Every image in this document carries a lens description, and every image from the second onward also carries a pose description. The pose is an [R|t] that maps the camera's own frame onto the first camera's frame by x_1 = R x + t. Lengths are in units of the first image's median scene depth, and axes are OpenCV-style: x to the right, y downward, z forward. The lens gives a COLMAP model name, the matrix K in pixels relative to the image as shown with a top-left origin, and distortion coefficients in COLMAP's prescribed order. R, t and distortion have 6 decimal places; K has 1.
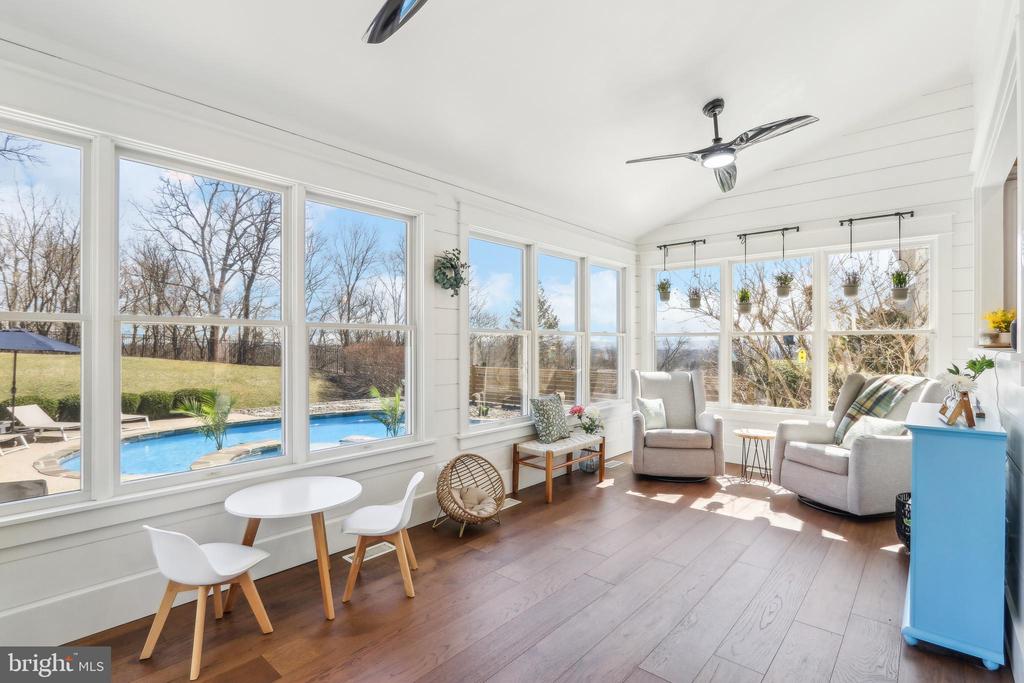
lens RADIAL K [[484.8, 0, 512.9], [0, 484.8, 347.4], [0, 0, 1]] dist [-0.025584, 0.007628]
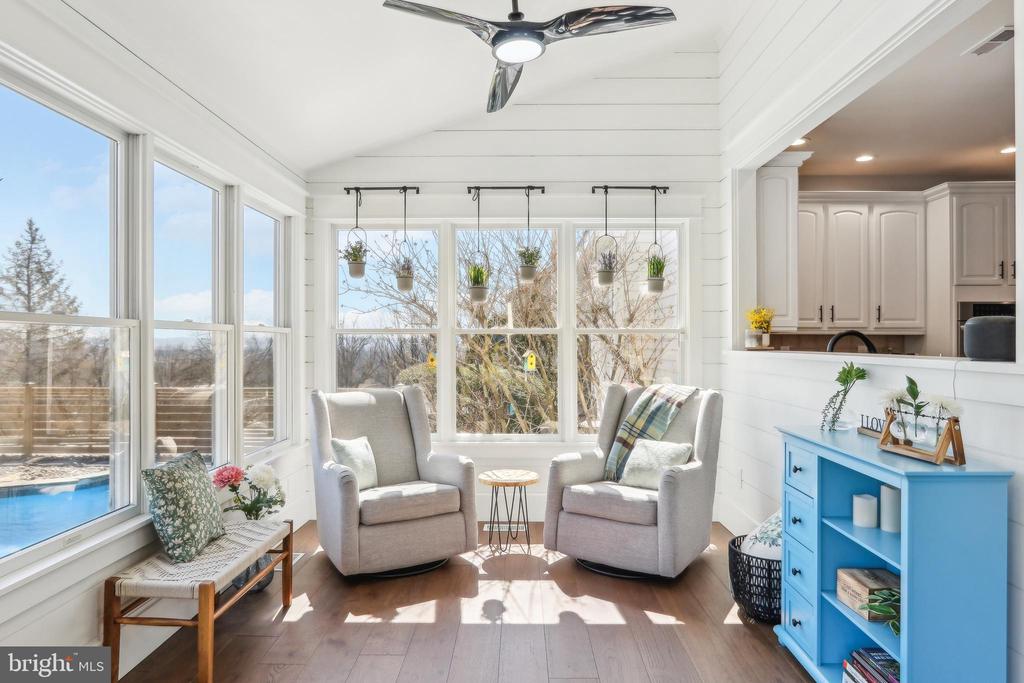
lens RADIAL K [[637.1, 0, 511.9], [0, 637.1, 339.7], [0, 0, 1]] dist [-0.017592, -0.000668]
pose [[0.762685, 0.003894, 0.646758, -0.083306], [0.003392, 0.999944, -0.010020, -0.007835], [-0.646761, 0.009836, 0.762629, 0.323760]]
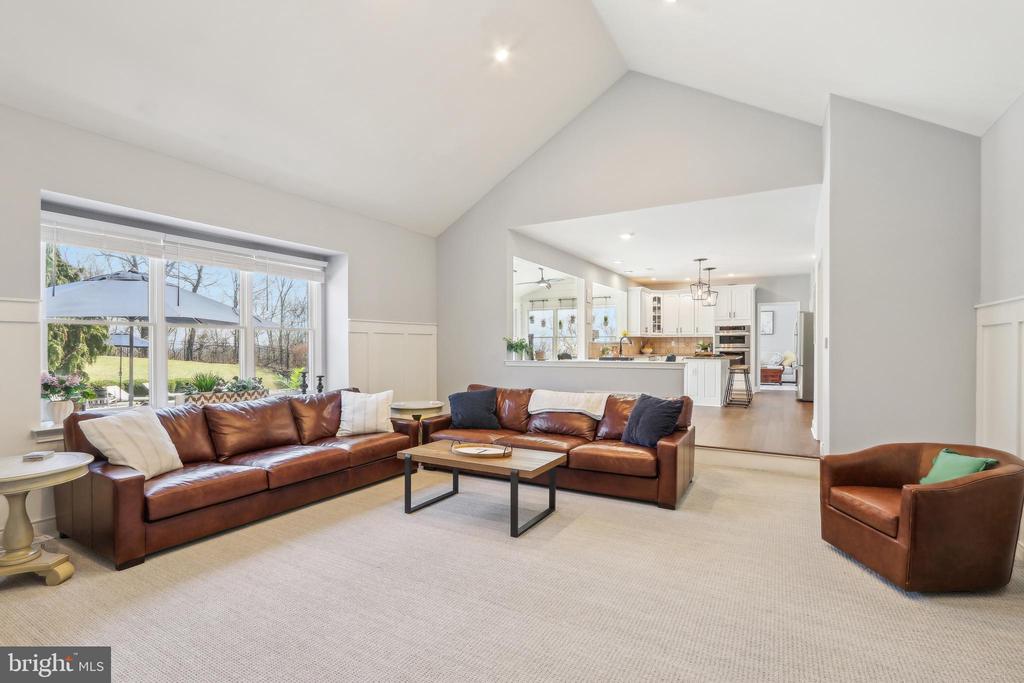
lens RADIAL K [[484.8, 0, 510.0], [0, 484.8, 350.4], [0, 0, 1]] dist [-0.025584, 0.007628]
pose [[0.980538, -0.001402, 0.196324, -0.366543], [0.000734, 0.999994, 0.003475, 0.042213], [-0.196328, -0.003264, 0.980533, -1.825580]]
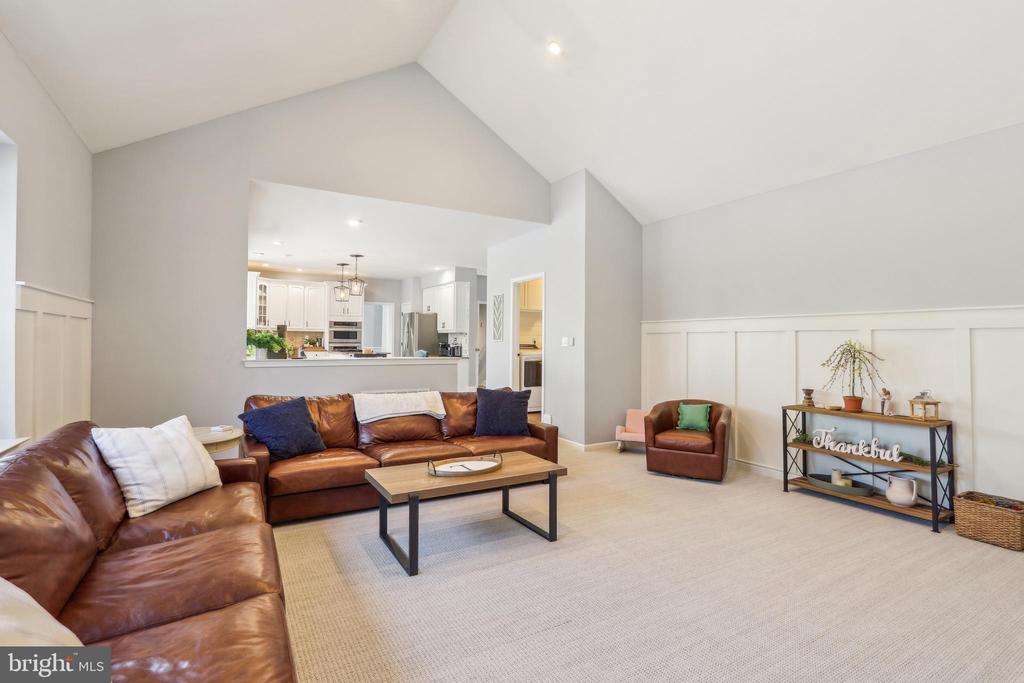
lens RADIAL K [[484.8, 0, 515.7], [0, 484.8, 341.1], [0, 0, 1]] dist [-0.025584, 0.007628]
pose [[0.310561, 0.007752, 0.950522, -0.976043], [-0.005843, 0.999963, -0.006246, 0.038658], [-0.950536, -0.003614, 0.310594, -1.208917]]
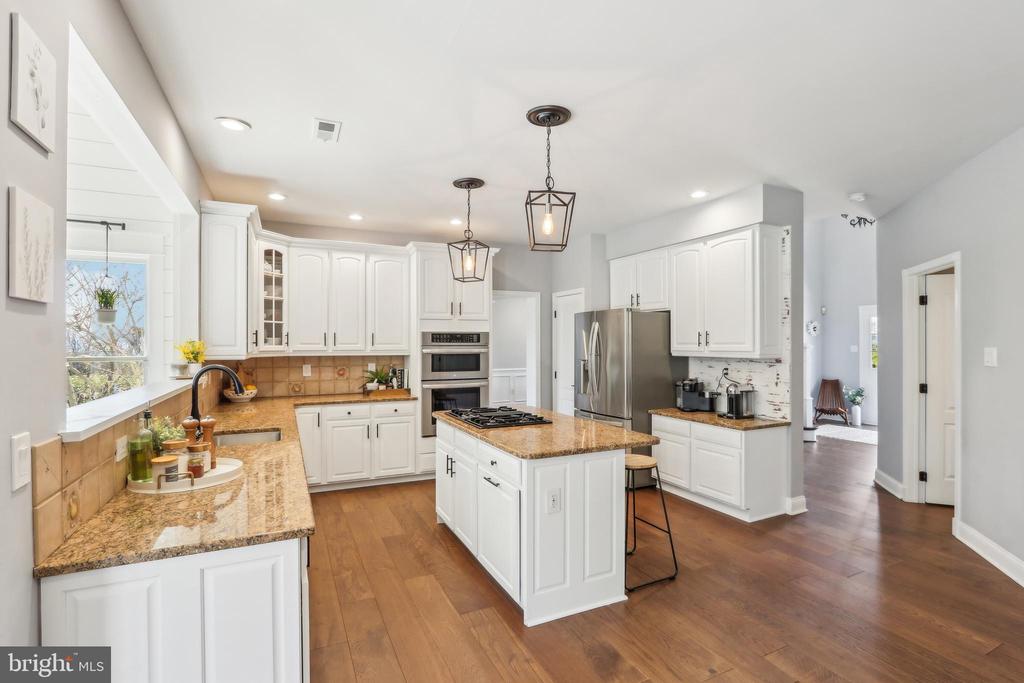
lens RADIAL K [[484.8, 0, 511.8], [0, 484.8, 344.4], [0, 0, 1]] dist [-0.025584, 0.007628]
pose [[0.396904, 0.000738, 0.917860, 0.303601], [0.006756, 0.999970, -0.003725, -0.051227], [-0.917835, 0.007679, 0.396887, -0.012970]]
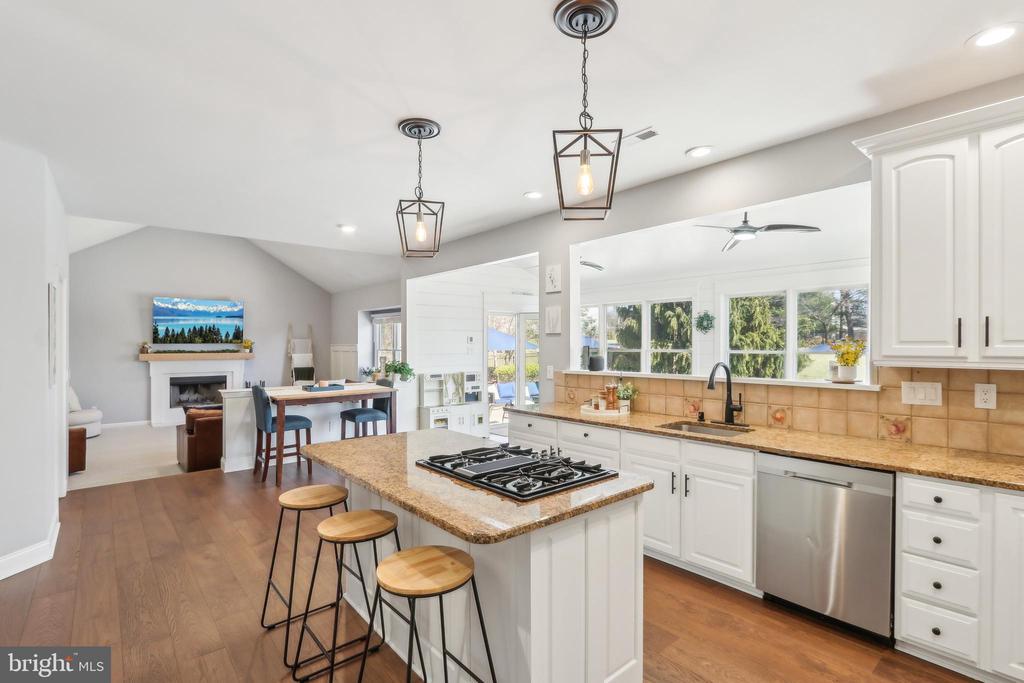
lens RADIAL K [[484.8, 0, 511.4], [0, 484.8, 343.5], [0, 0, 1]] dist [-0.025584, 0.007628]
pose [[-0.143377, 0.001051, -0.989668, 1.622149], [-0.004335, 0.999989, 0.001690, -0.057142], [0.989659, 0.004533, -0.143371, 0.439311]]
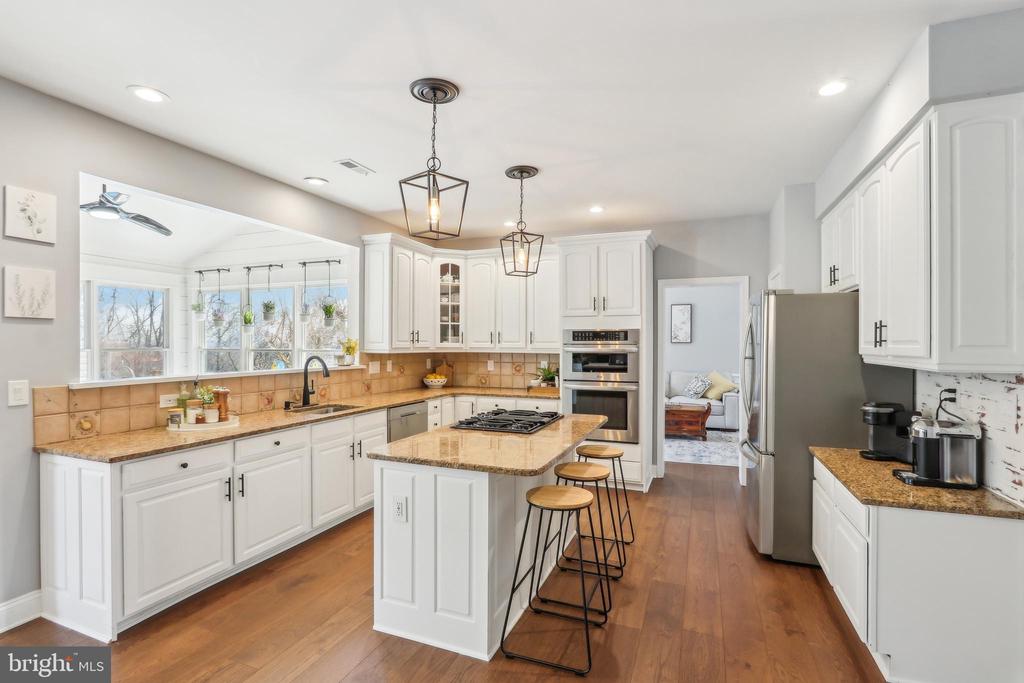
lens RADIAL K [[484.8, 0, 509.4], [0, 484.8, 342.2], [0, 0, 1]] dist [-0.025584, 0.007628]
pose [[0.943627, 0.007026, 0.330937, 0.828305], [-0.004083, 0.999946, -0.009586, -0.046531], [-0.330987, 0.007694, 0.943604, -0.404854]]
